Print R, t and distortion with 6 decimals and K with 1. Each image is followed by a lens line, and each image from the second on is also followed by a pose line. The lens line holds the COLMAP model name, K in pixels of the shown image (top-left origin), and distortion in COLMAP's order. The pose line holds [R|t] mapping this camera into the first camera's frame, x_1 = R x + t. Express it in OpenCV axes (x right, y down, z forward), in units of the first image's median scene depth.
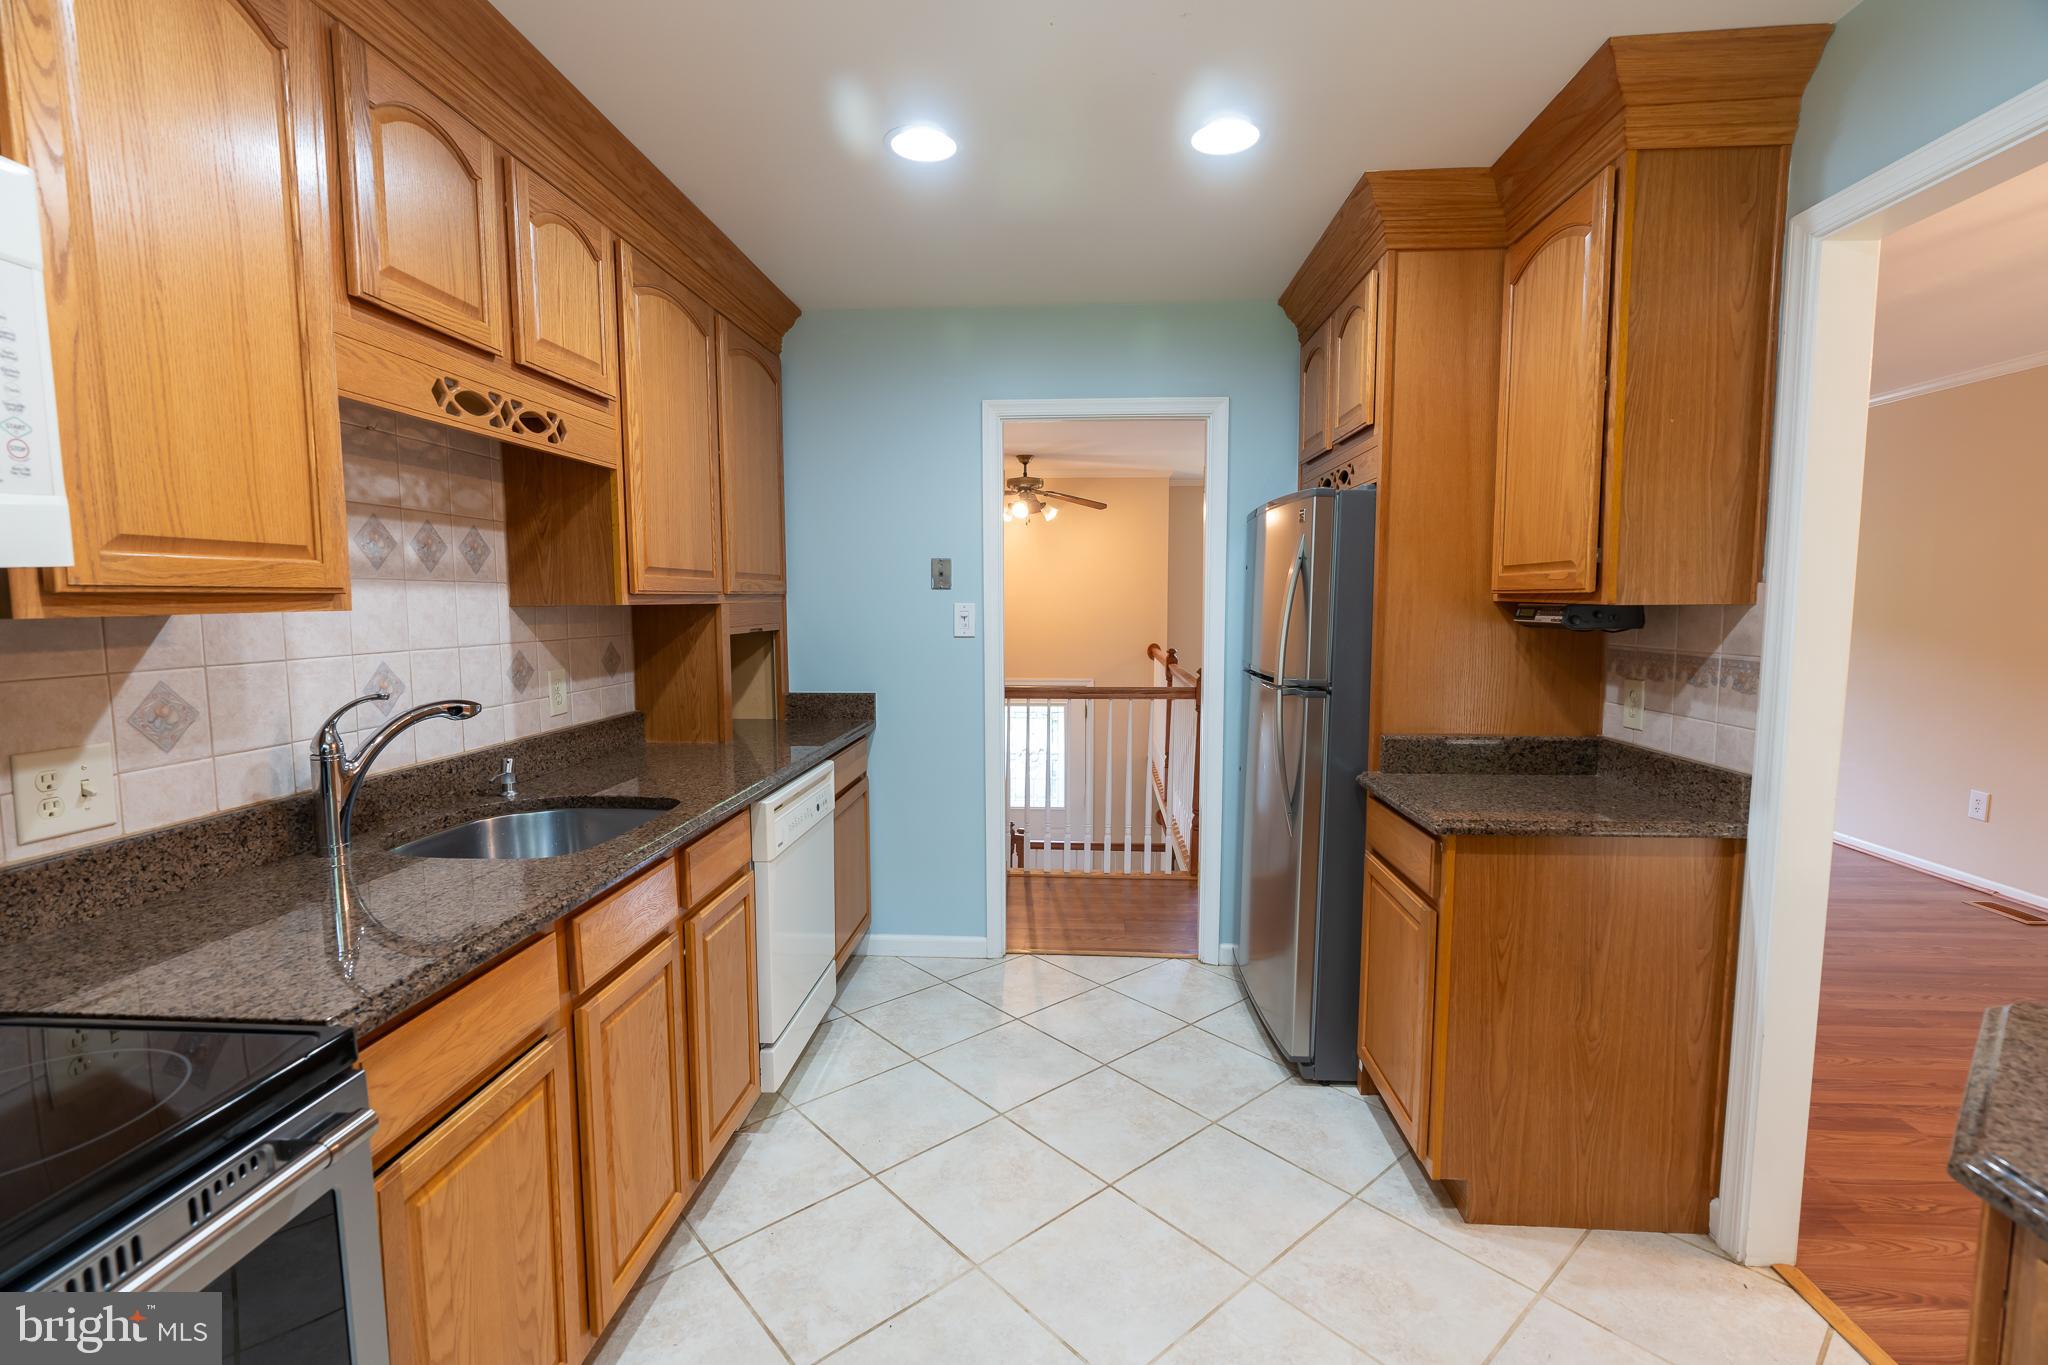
lens RADIAL K [[914.5, 0, 1024.0], [0, 914.5, 682.5], [0, 0, 1]] dist [-0.013482, 0.000378]
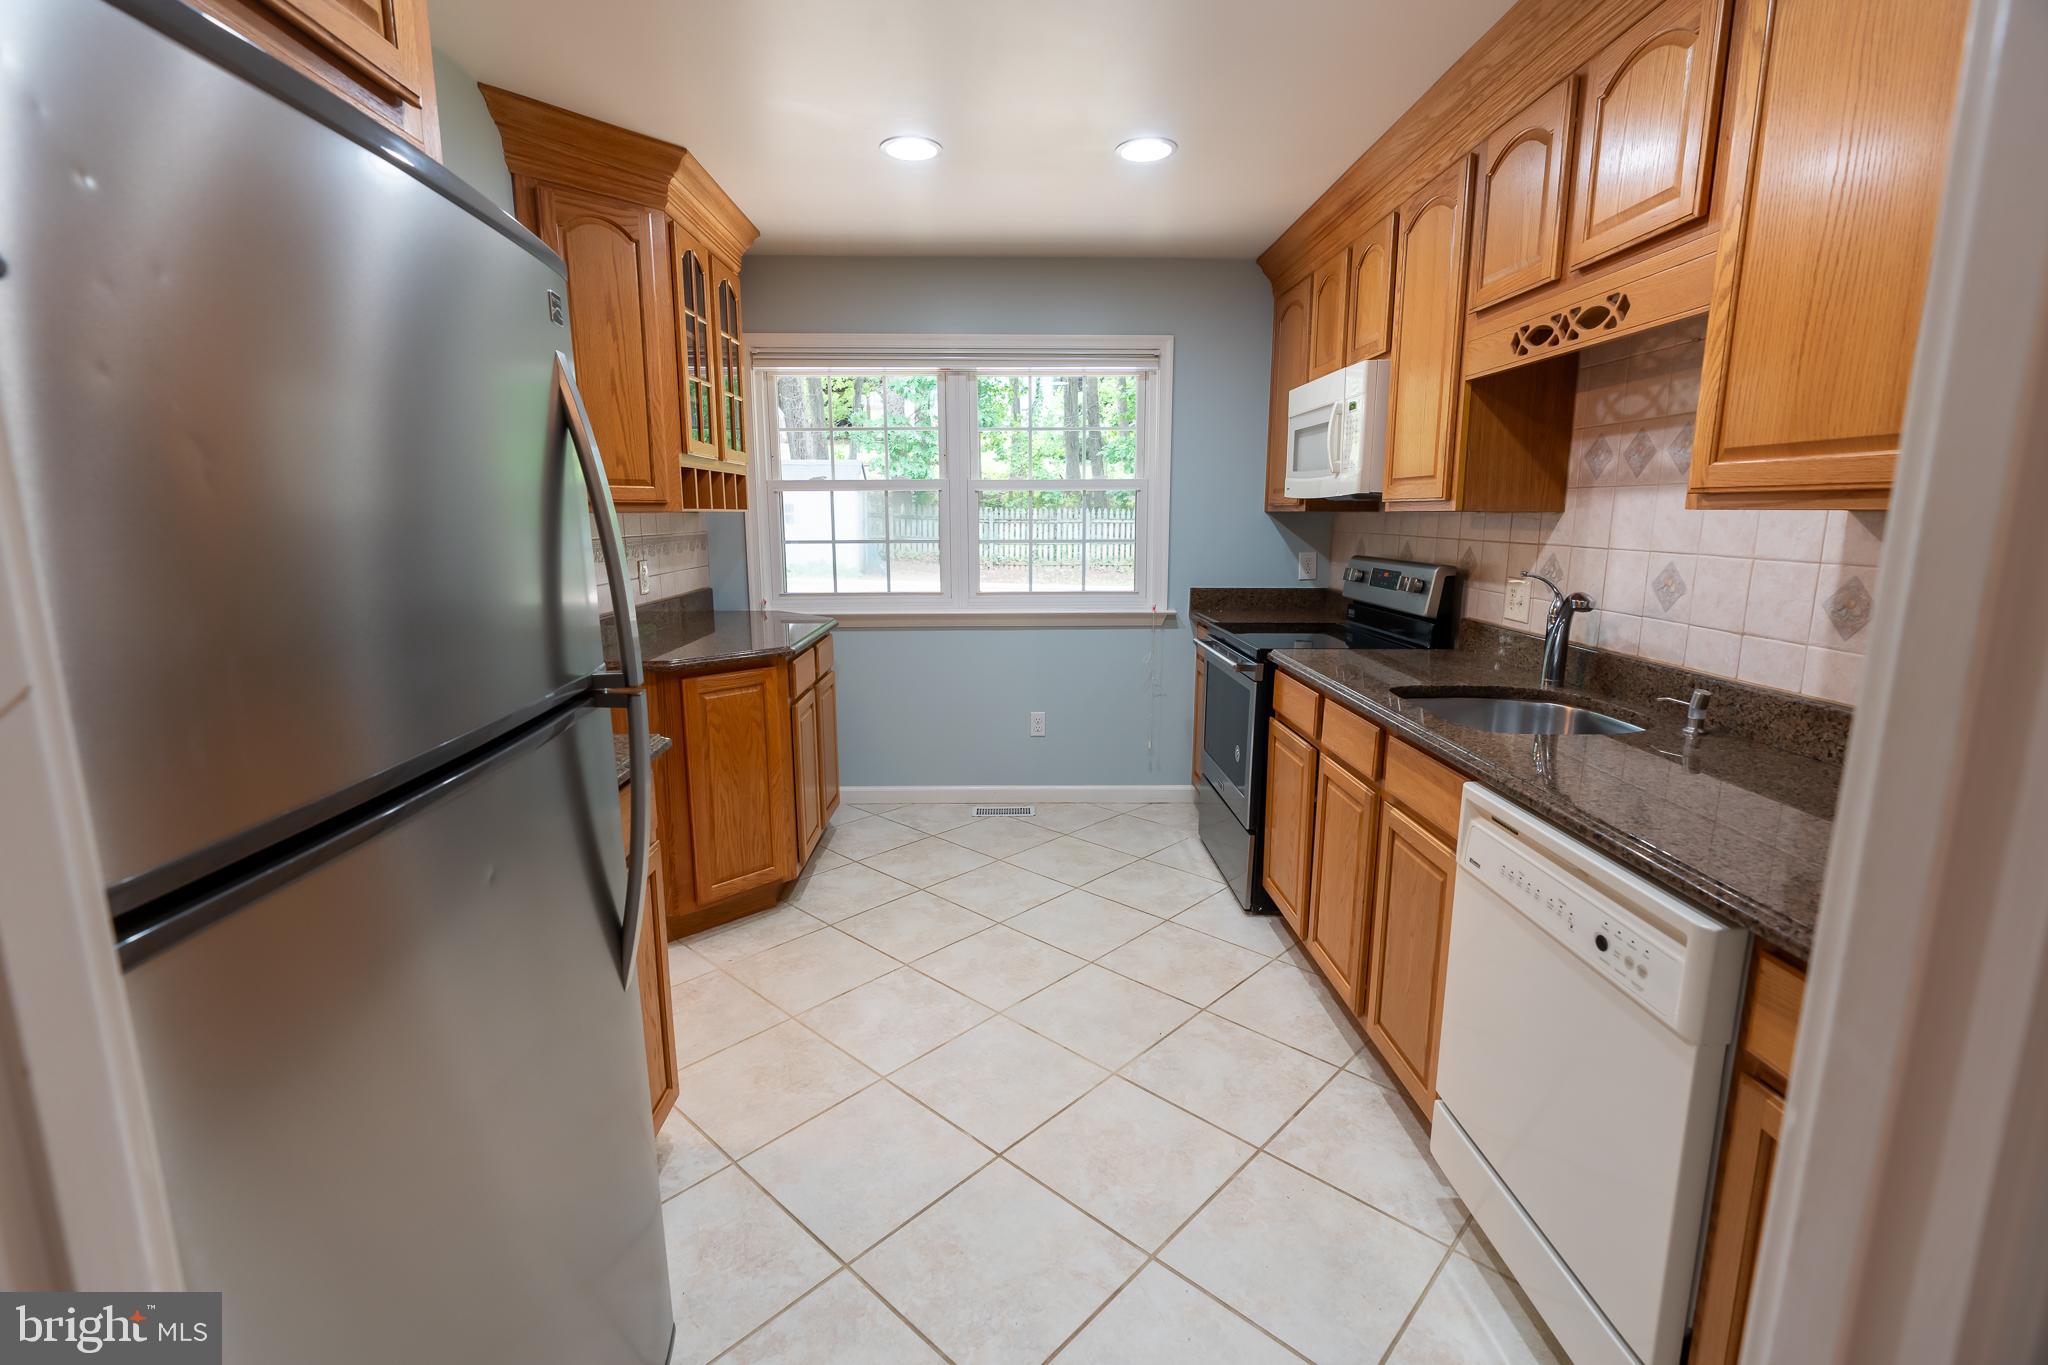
lens RADIAL K [[914.5, 0, 1024.0], [0, 914.5, 682.5], [0, 0, 1]] dist [-0.013482, 0.000378]
pose [[-0.995192, 0.019176, -0.096050, 0.169399], [-0.007687, 0.962330, 0.271776, -0.171719], [0.097644, 0.271207, -0.957555, 1.997388]]
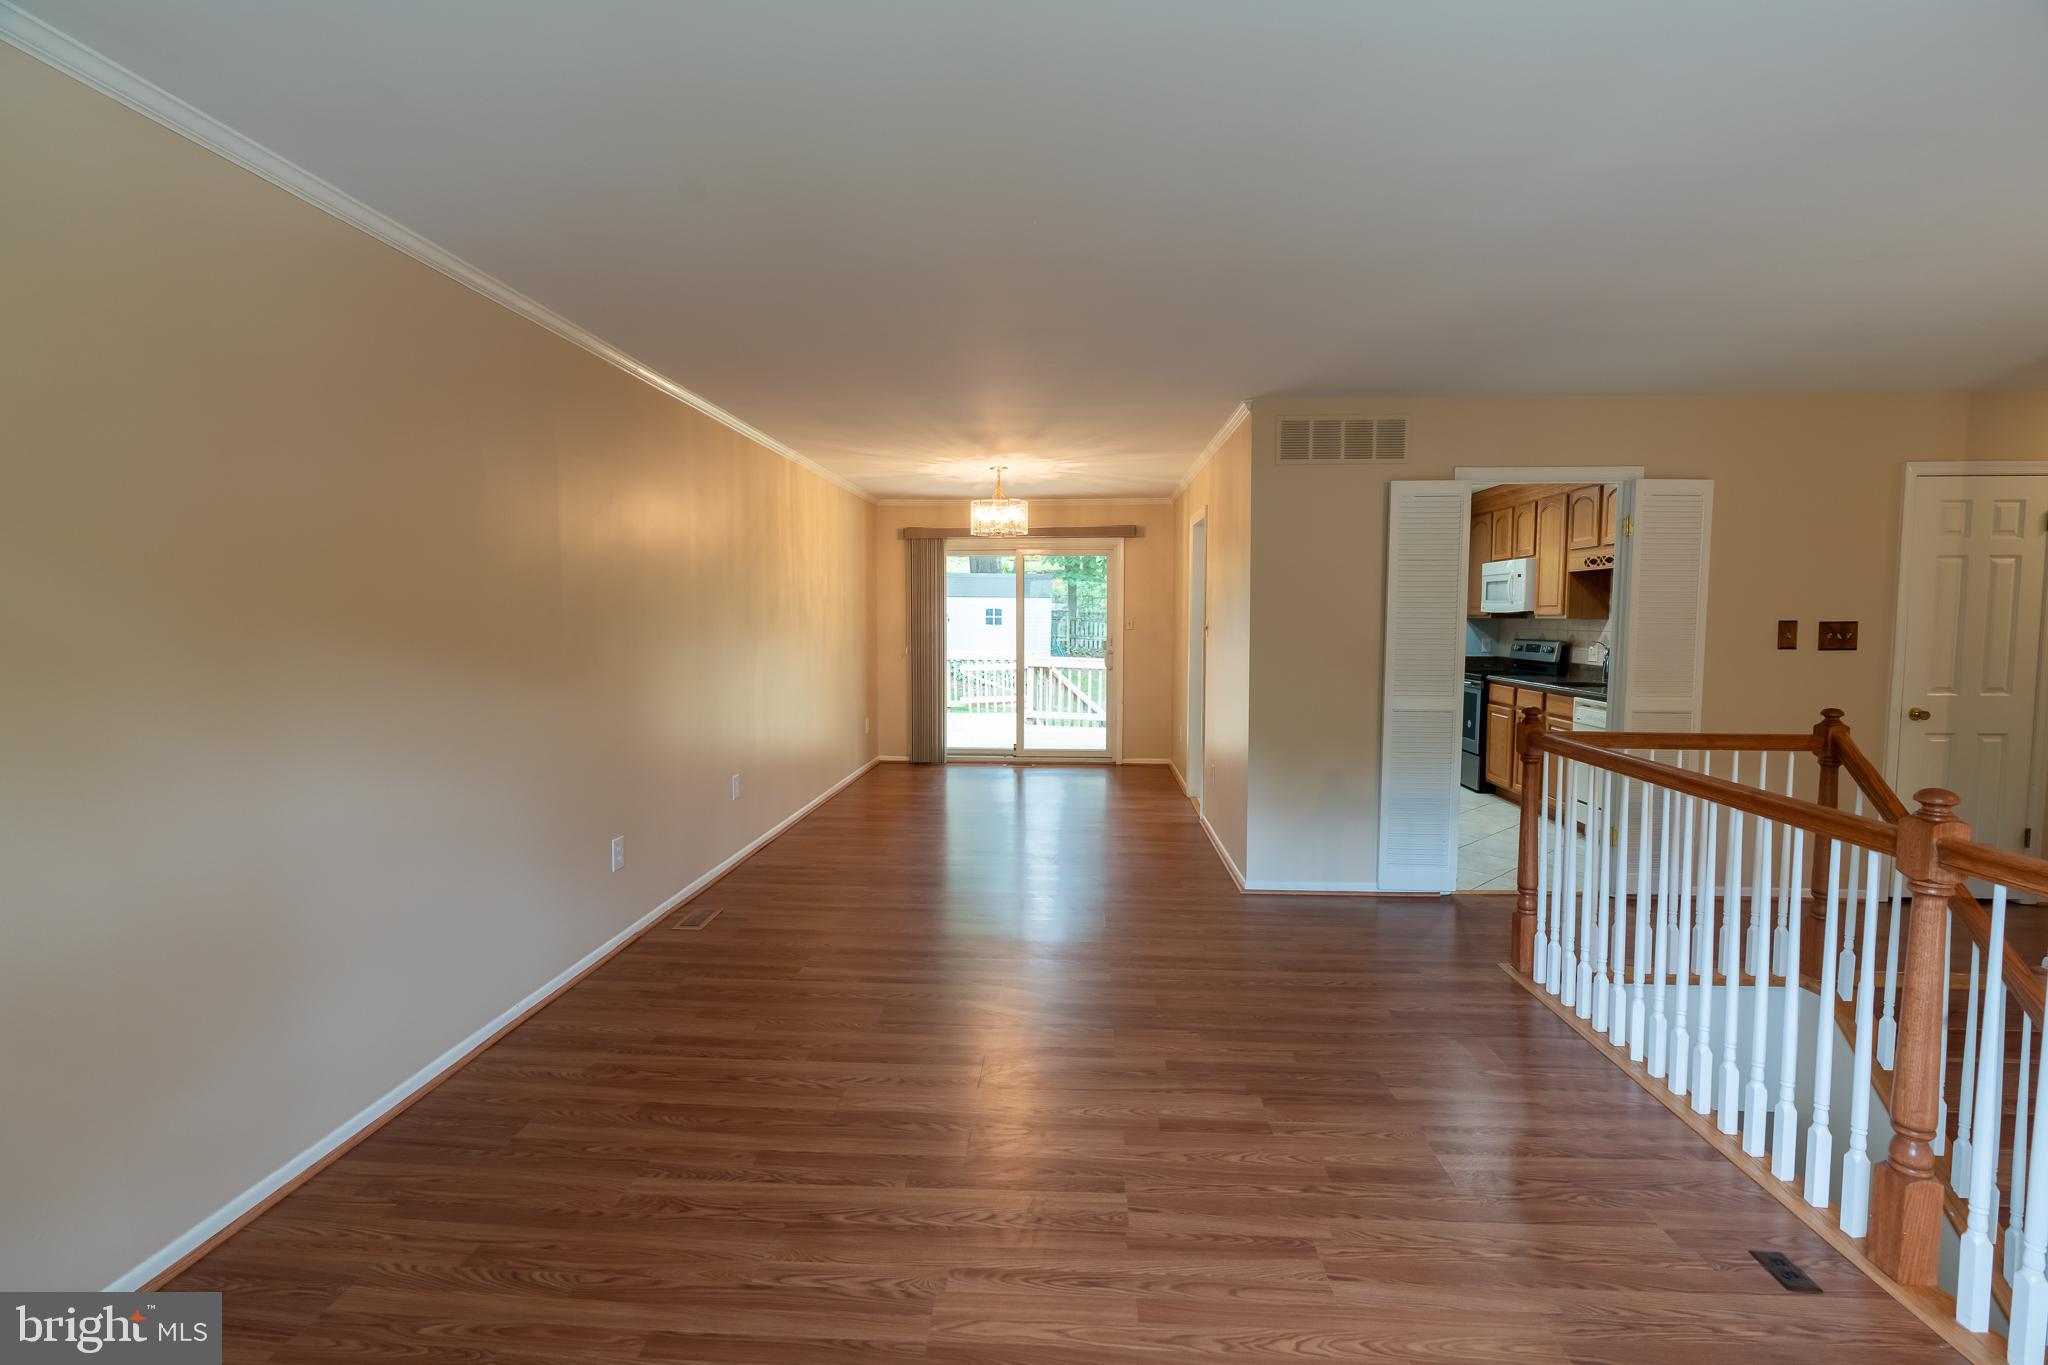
lens RADIAL K [[914.5, 0, 1024.0], [0, 914.5, 682.5], [0, 0, 1]] dist [-0.013482, 0.000378]
pose [[-0.999971, -0.001431, -0.007510, 1.523113], [-0.002643, 0.986460, 0.163979, -0.382479], [0.007174, 0.163994, -0.986435, 4.199288]]
